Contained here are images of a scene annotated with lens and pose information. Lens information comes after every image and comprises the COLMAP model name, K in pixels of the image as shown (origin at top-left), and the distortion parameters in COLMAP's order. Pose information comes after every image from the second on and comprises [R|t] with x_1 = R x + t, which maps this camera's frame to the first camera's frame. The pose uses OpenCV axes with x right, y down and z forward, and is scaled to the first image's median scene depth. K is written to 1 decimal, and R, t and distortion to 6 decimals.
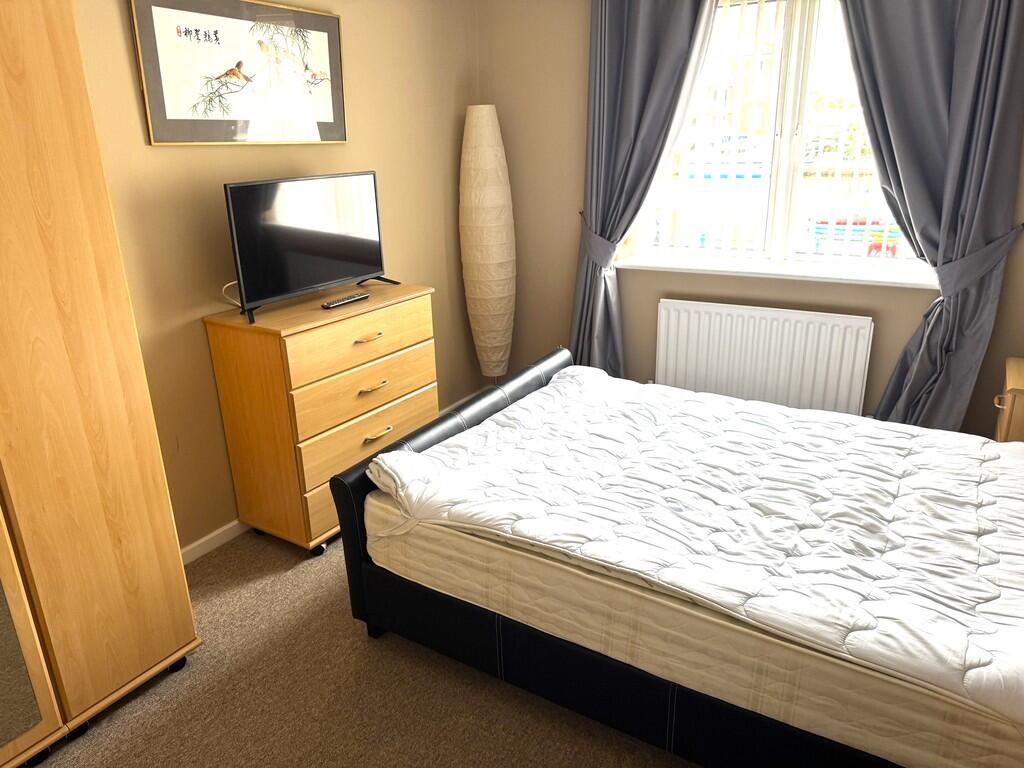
lens RADIAL K [[715.0, 0, 515.4], [0, 715.0, 381.5], [0, 0, 1]] dist [0.159420, -0.263160]
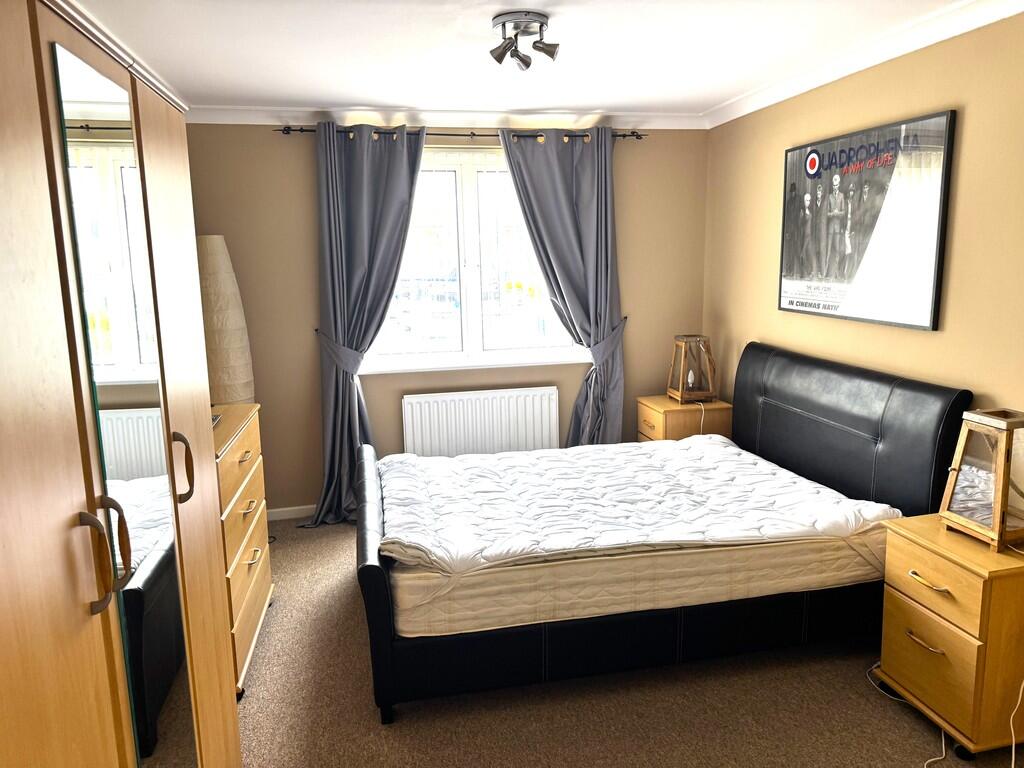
lens RADIAL K [[715.0, 0, 515.4], [0, 715.0, 381.5], [0, 0, 1]] dist [0.159420, -0.263160]
pose [[0.718546, -0.104915, 0.687521, -0.778044], [0.226372, 0.970006, -0.088566, 0.015138], [-0.657607, 0.219274, 0.720744, 0.035403]]
